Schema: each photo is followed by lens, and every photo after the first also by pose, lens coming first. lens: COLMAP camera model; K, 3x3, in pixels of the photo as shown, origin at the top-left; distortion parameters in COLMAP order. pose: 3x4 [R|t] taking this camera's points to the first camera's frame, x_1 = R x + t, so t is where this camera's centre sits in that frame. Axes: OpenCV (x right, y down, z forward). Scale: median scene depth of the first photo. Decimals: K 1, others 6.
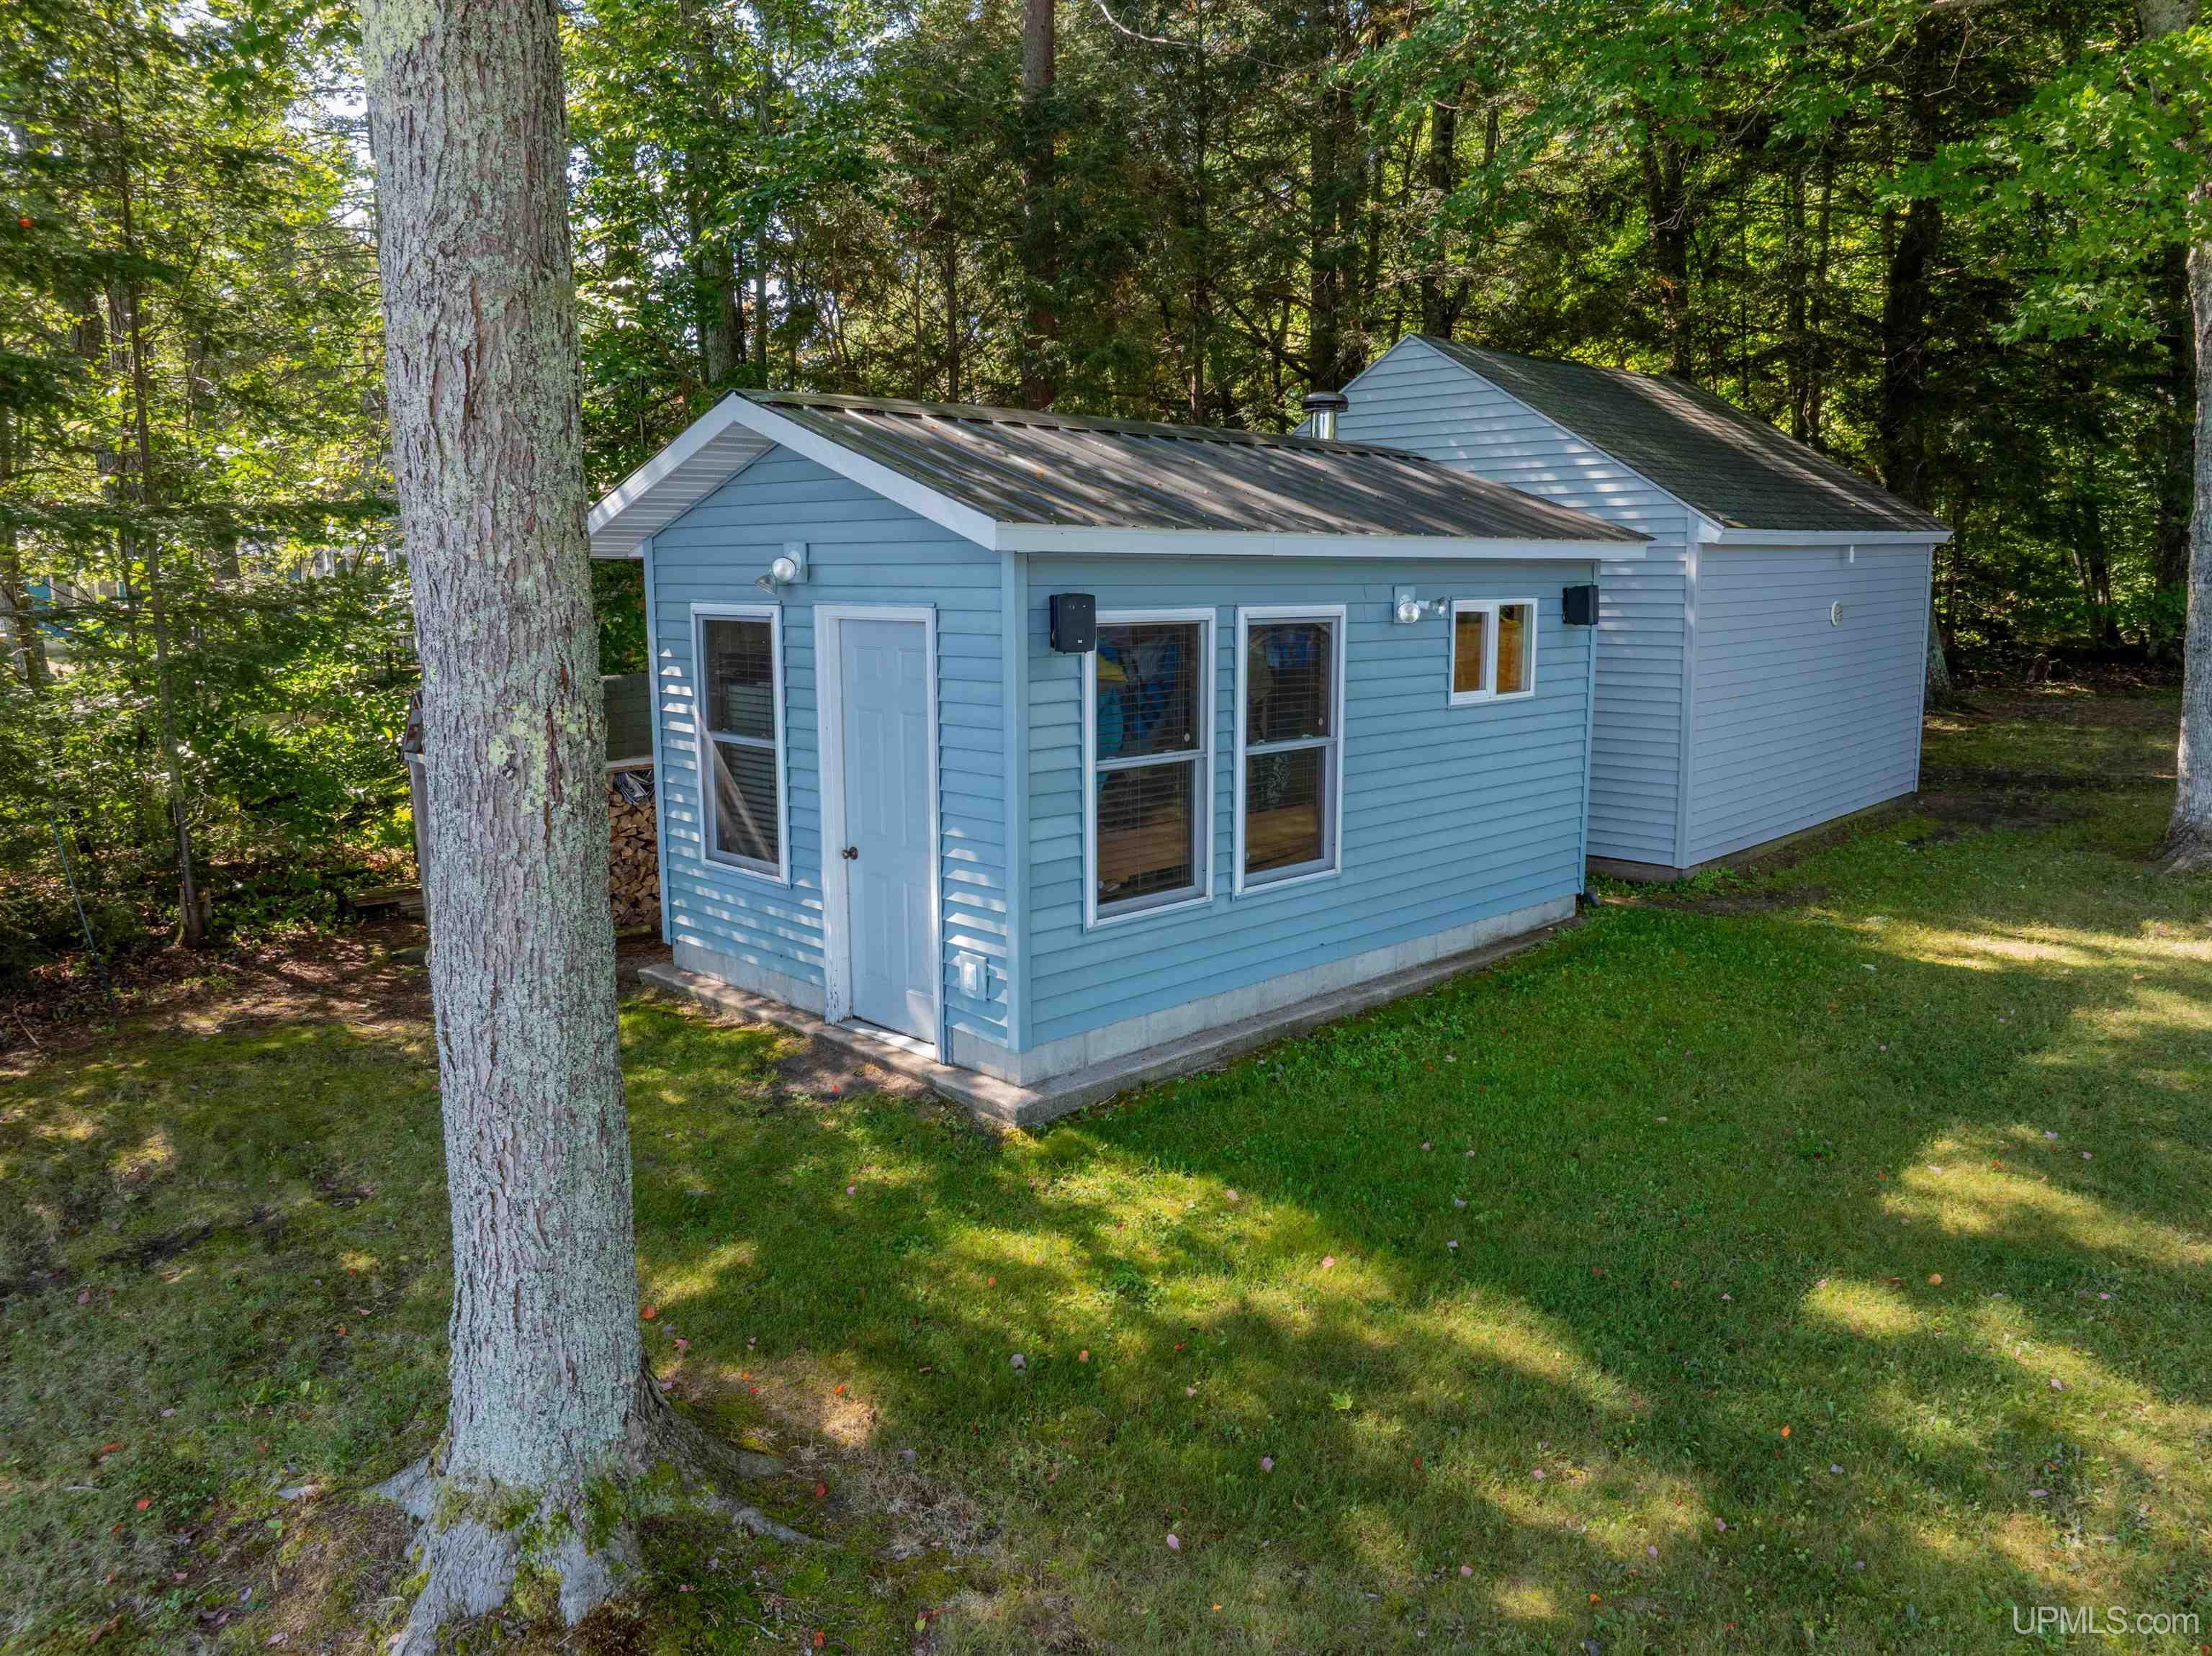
lens RADIAL K [[1560.9, 0, 1101.7], [0, 1560.9, 830.9], [0, 0, 1]] dist [-0.038352, 0.005131]
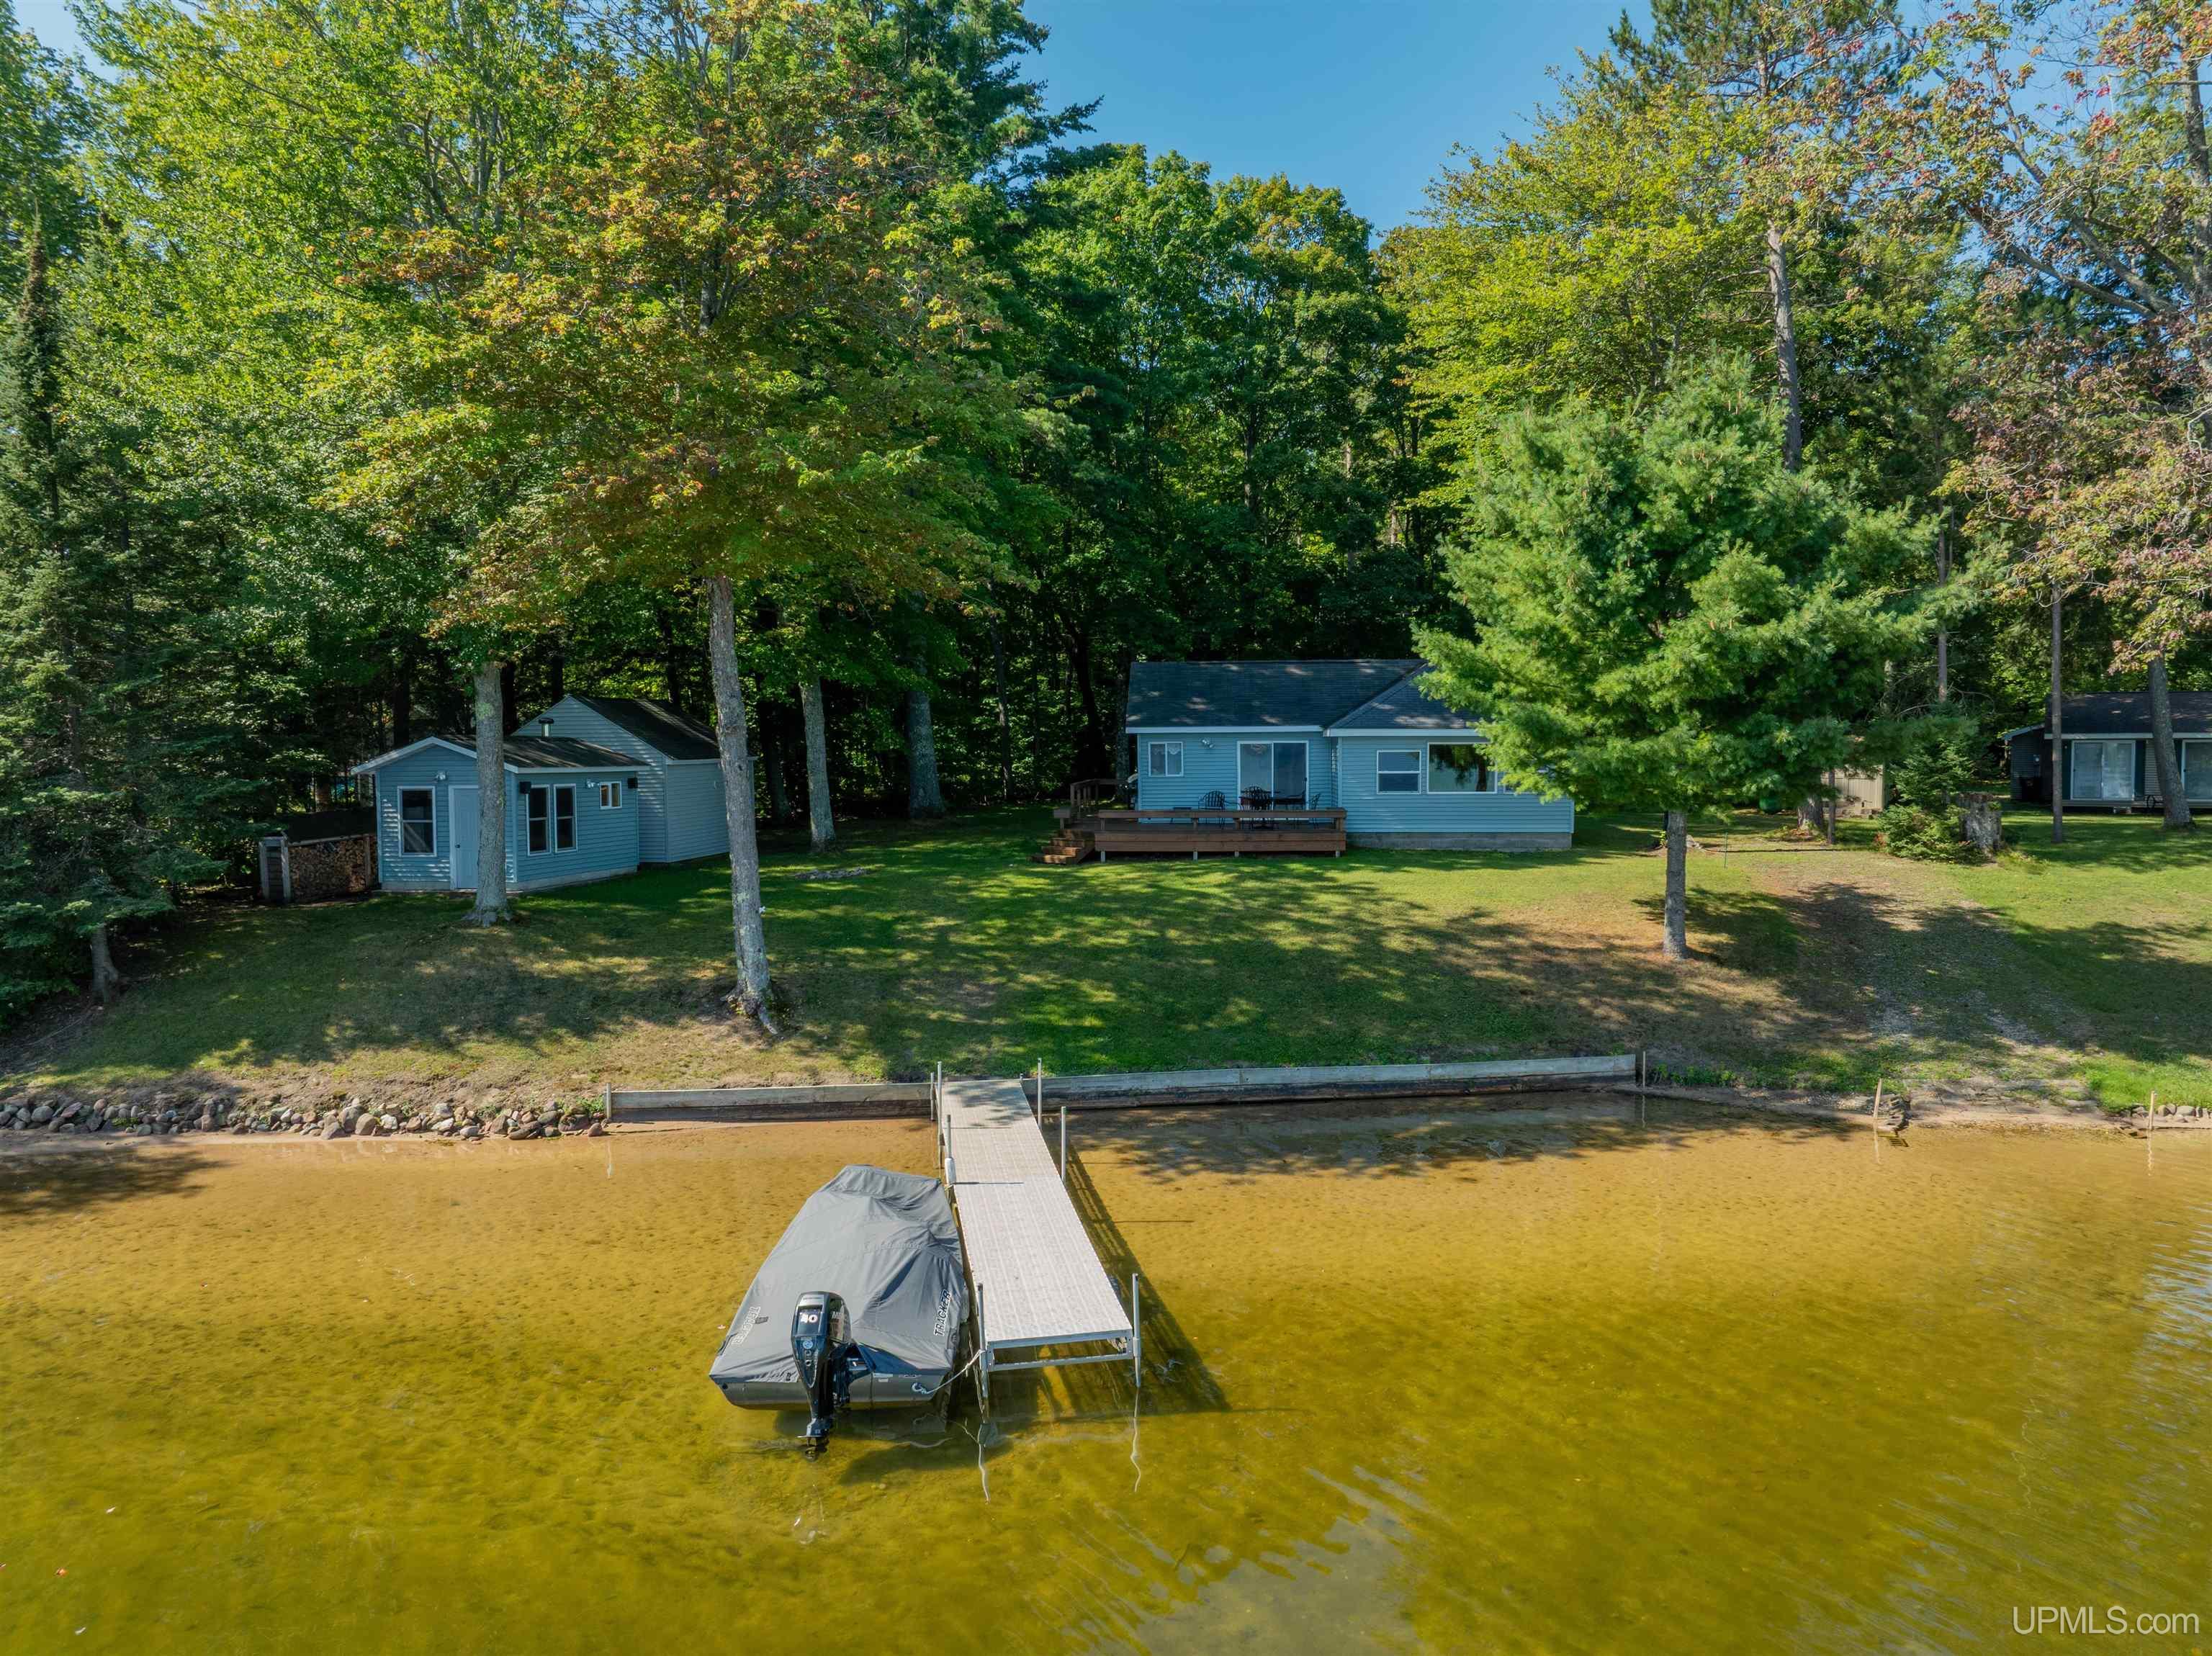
lens RADIAL K [[1560.9, 0, 1104.6], [0, 1560.9, 818.3], [0, 0, 1]] dist [-0.038352, 0.005131]
pose [[0.827981, -0.027949, 0.560059, -1.034551], [0.100230, 0.990050, -0.098772, 0.512782], [-0.551726, 0.137916, 0.822543, -3.273673]]
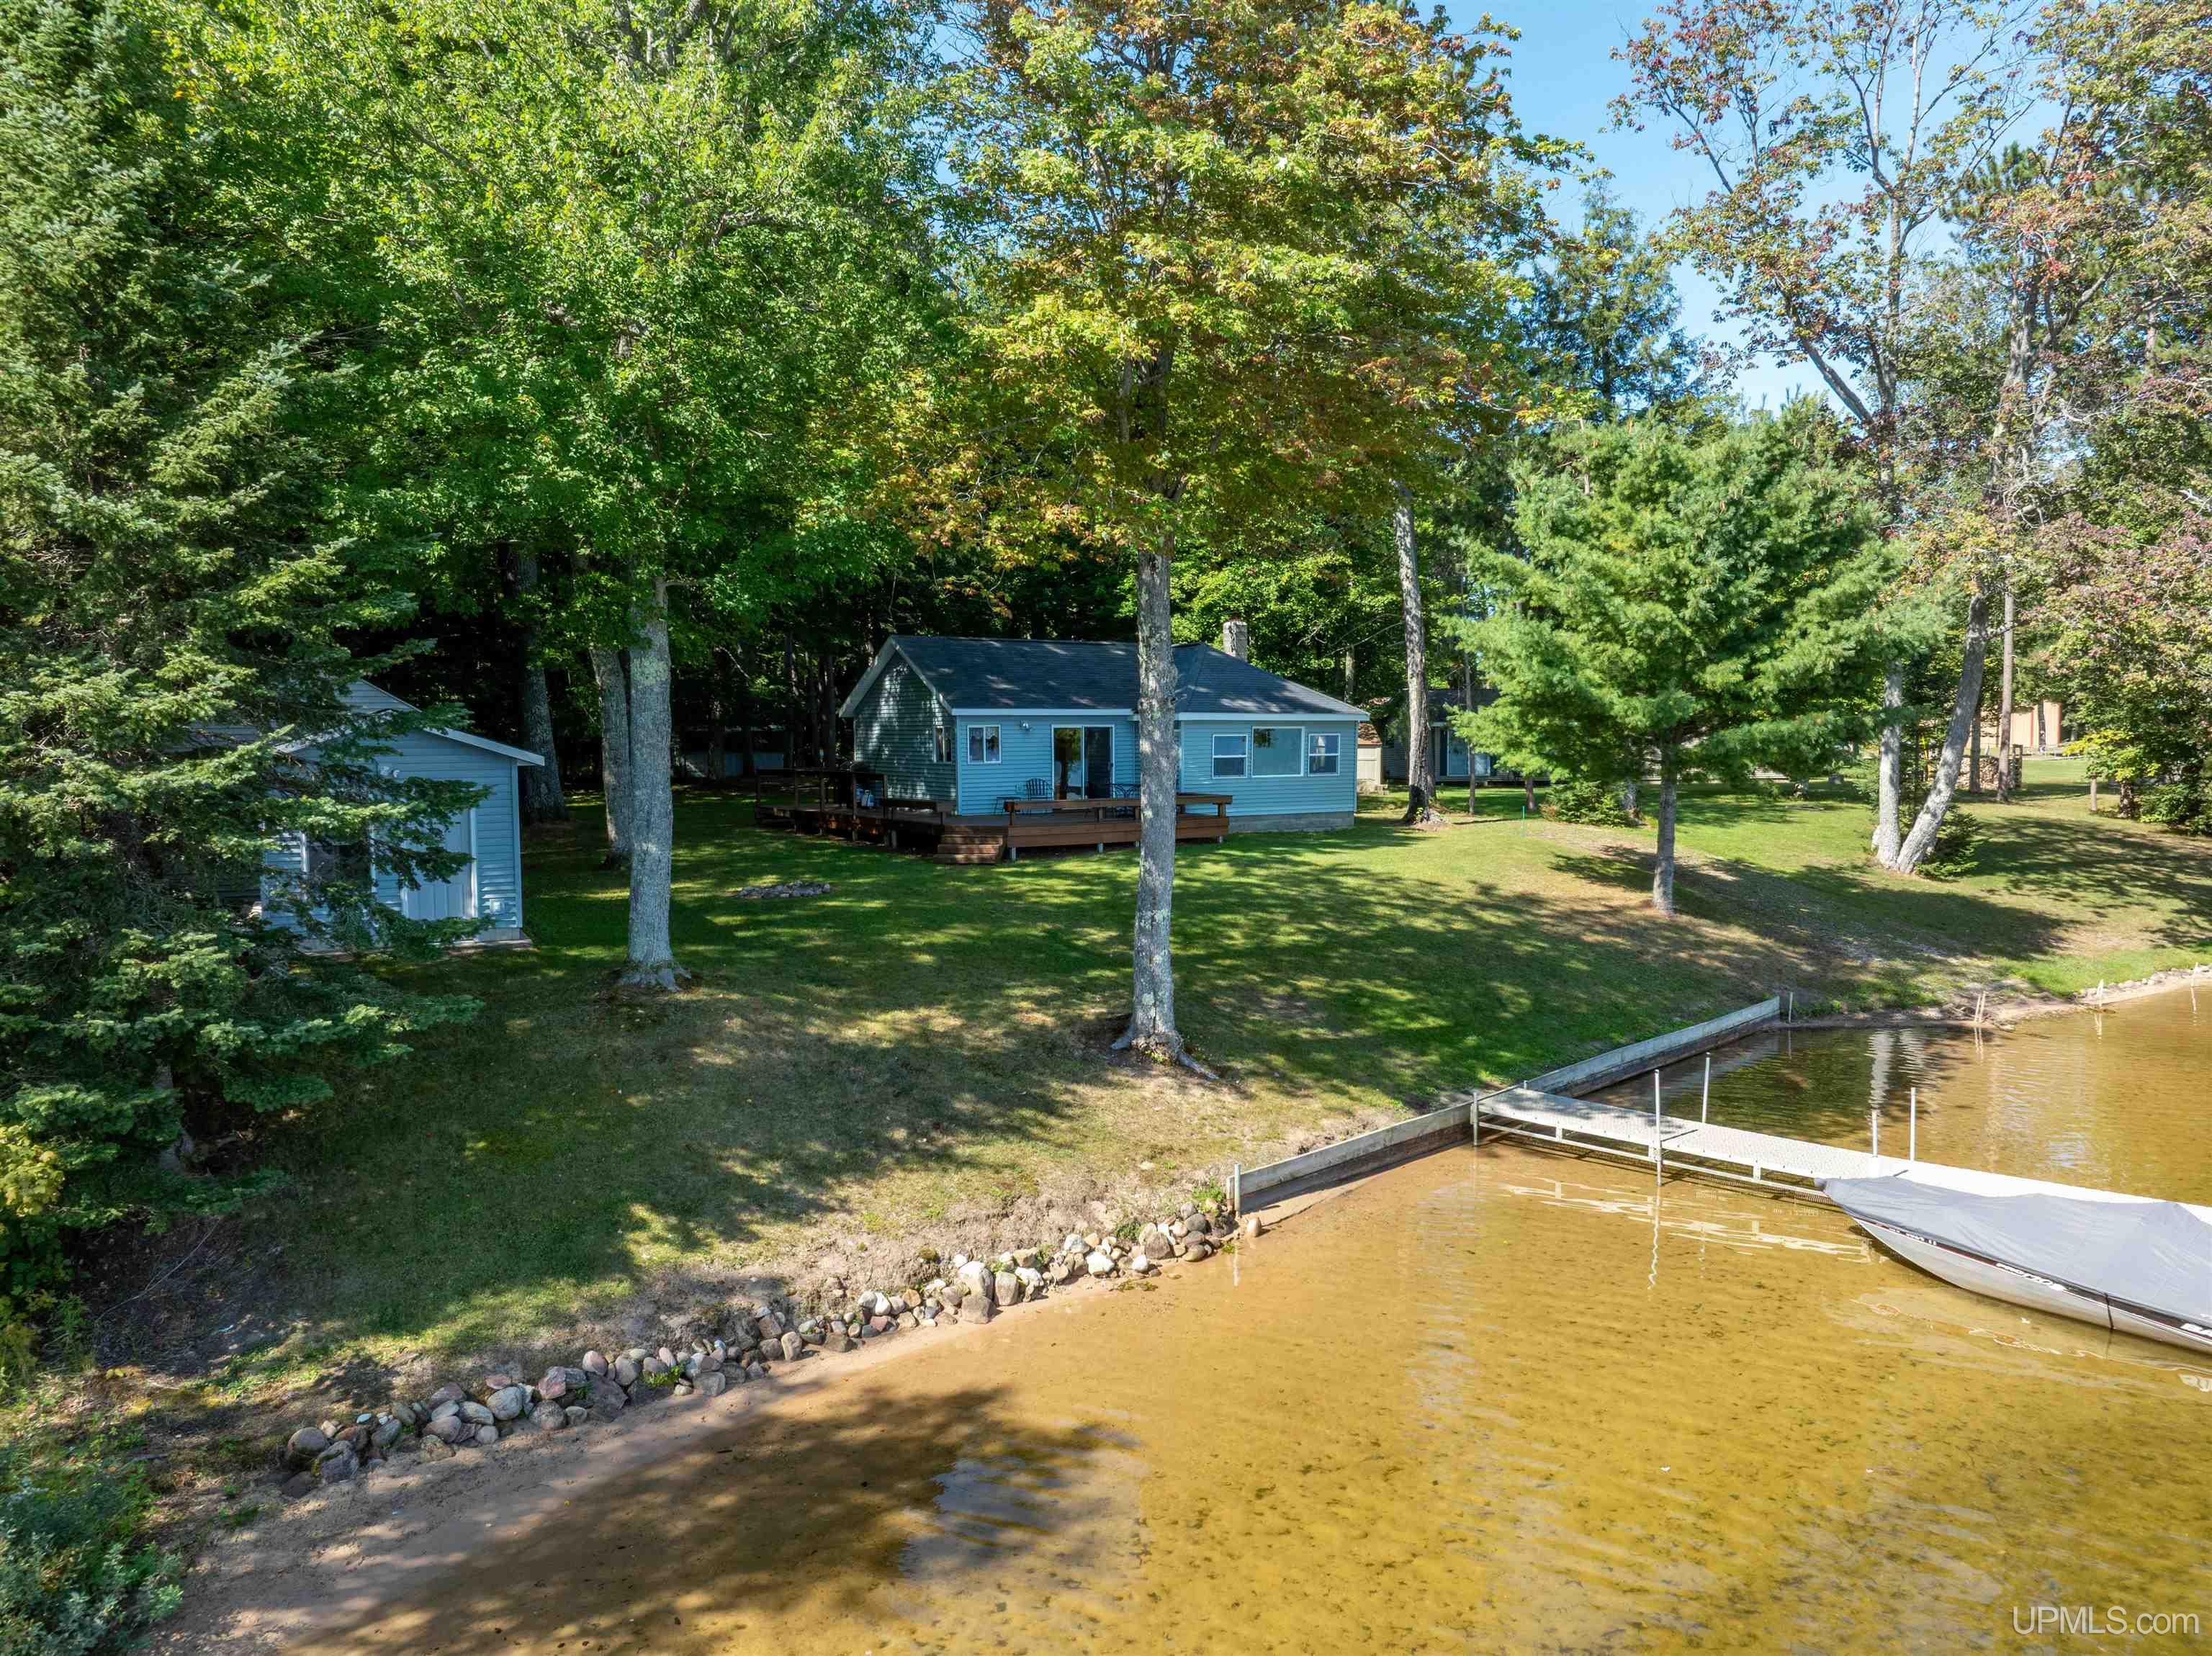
lens RADIAL K [[1560.9, 0, 1111.3], [0, 1560.9, 817.4], [0, 0, 1]] dist [-0.038352, 0.005131]
pose [[0.312555, -0.051543, 0.948500, -2.296677], [0.167244, 0.985914, -0.001535, 0.115494], [-0.935061, 0.159111, 0.316773, -0.962583]]
